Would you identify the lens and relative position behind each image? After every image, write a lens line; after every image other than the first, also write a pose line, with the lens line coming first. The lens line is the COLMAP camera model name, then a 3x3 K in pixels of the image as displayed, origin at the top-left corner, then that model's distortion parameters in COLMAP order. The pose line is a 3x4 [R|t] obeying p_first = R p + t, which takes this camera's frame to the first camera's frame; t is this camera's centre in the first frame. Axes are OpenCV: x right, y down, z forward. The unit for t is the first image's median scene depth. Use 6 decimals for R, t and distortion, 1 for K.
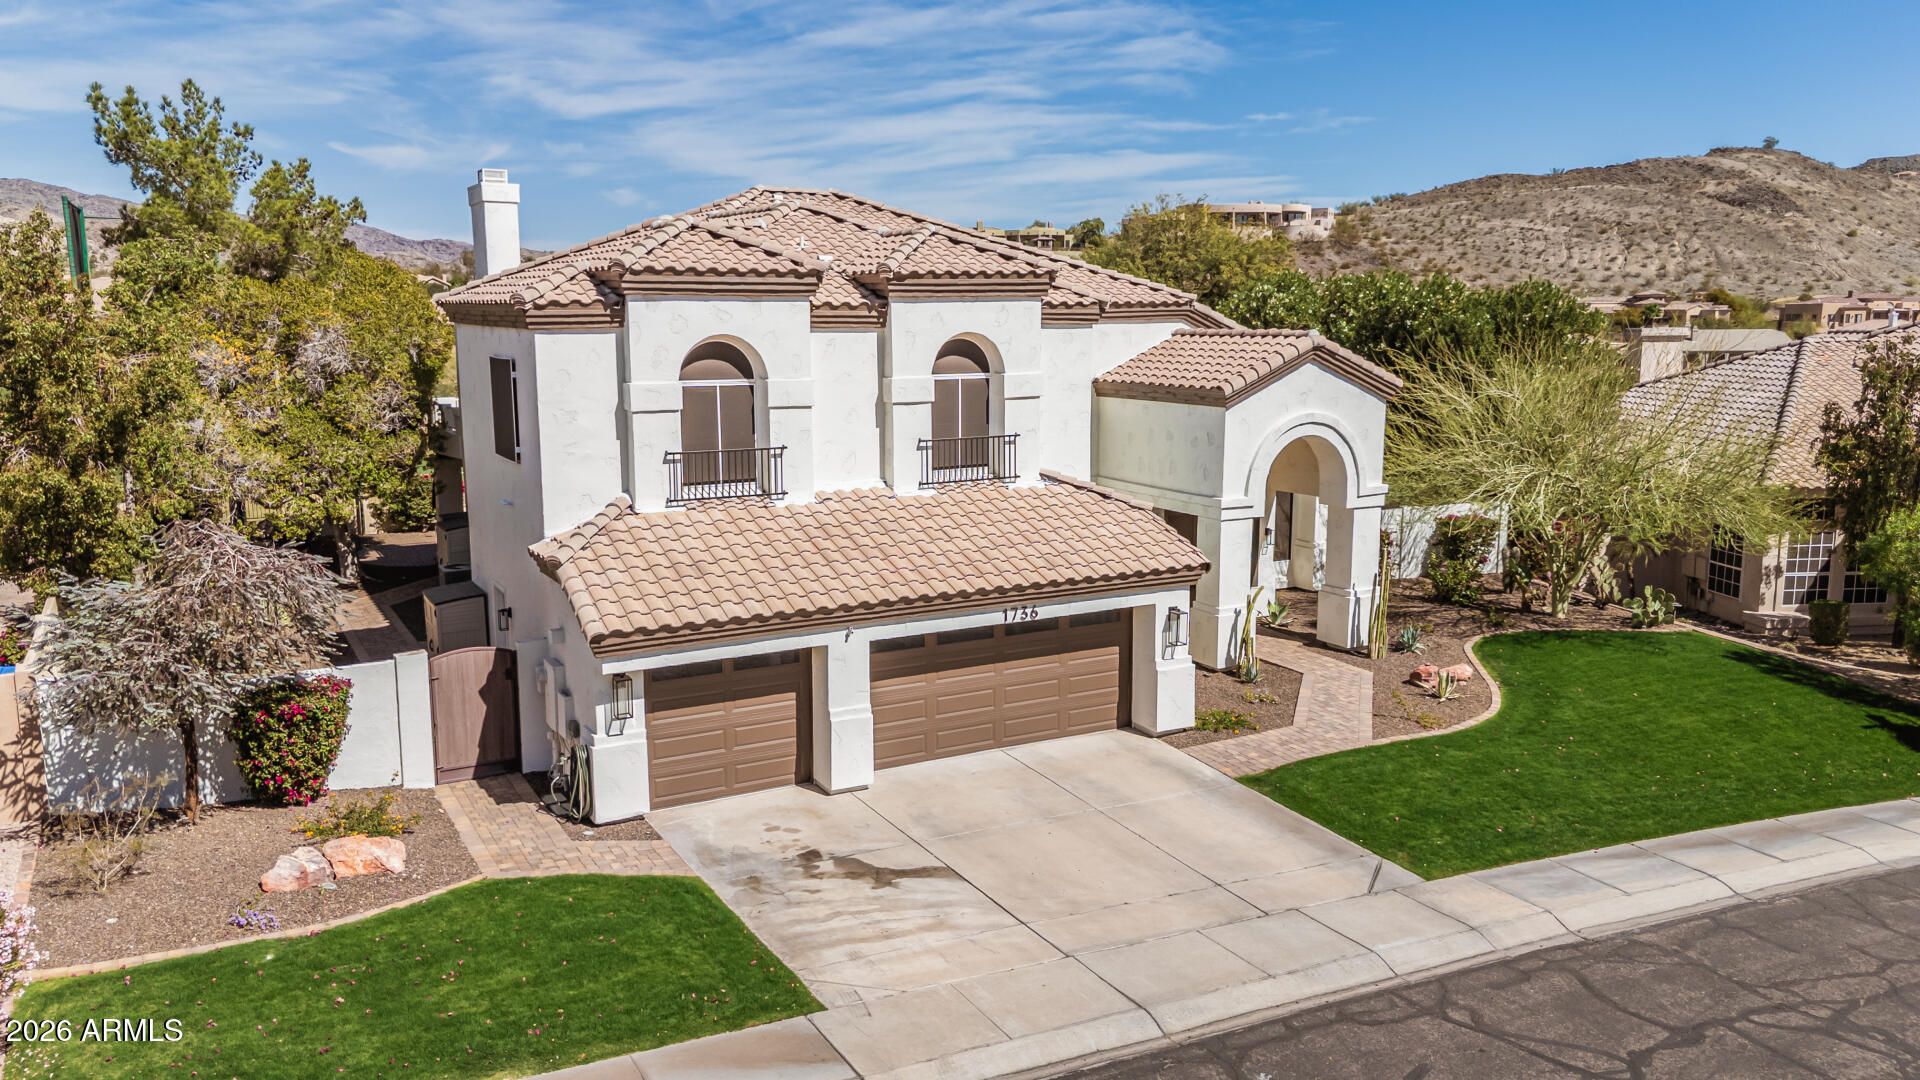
lens RADIAL K [[1423.9, 0, 956.6], [0, 1423.9, 536.5], [0, 0, 1]] dist [0.054946, -0.041883]
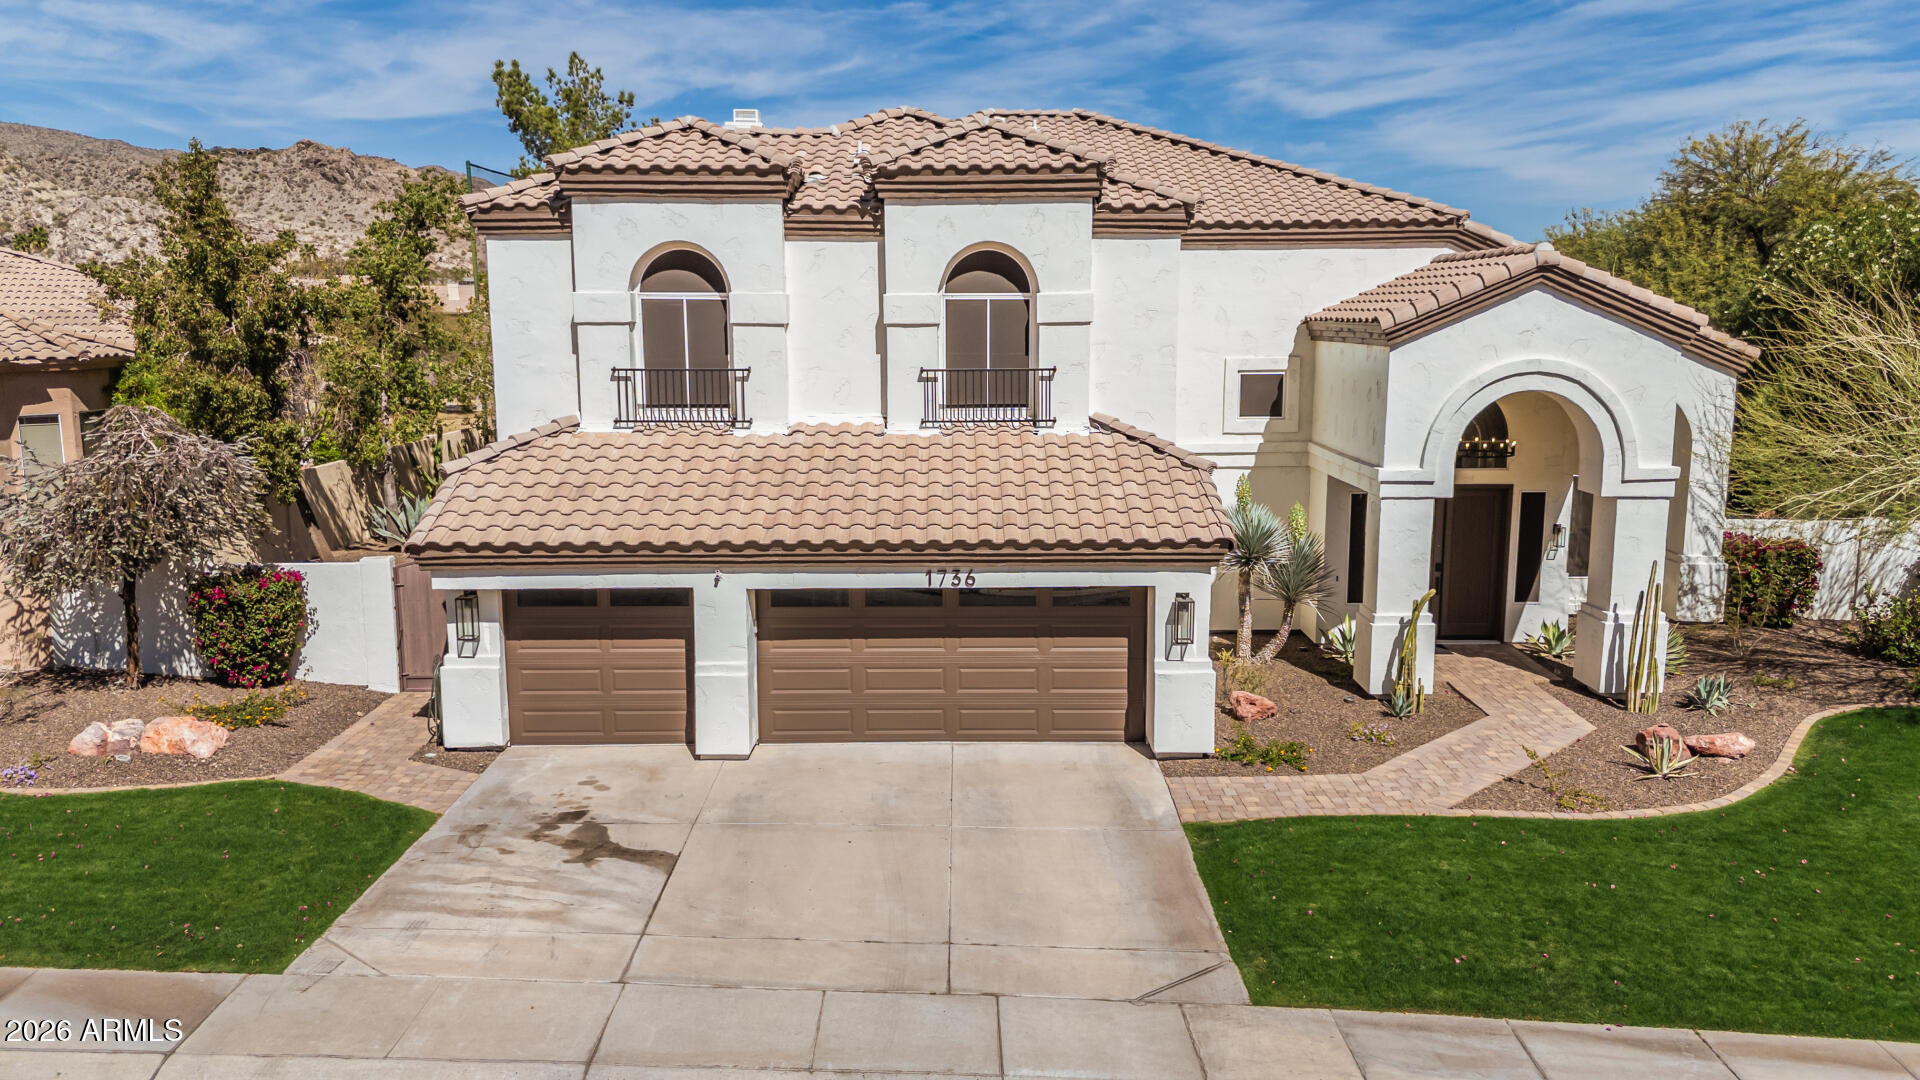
lens RADIAL K [[1423.9, 0, 956.6], [0, 1423.9, 536.5], [0, 0, 1]] dist [0.054946, -0.041883]
pose [[0.878240, 0.076971, -0.471985, 0.419053], [-0.077044, 0.996843, 0.019207, 0.014392], [0.471973, 0.019495, 0.881397, 0.275064]]
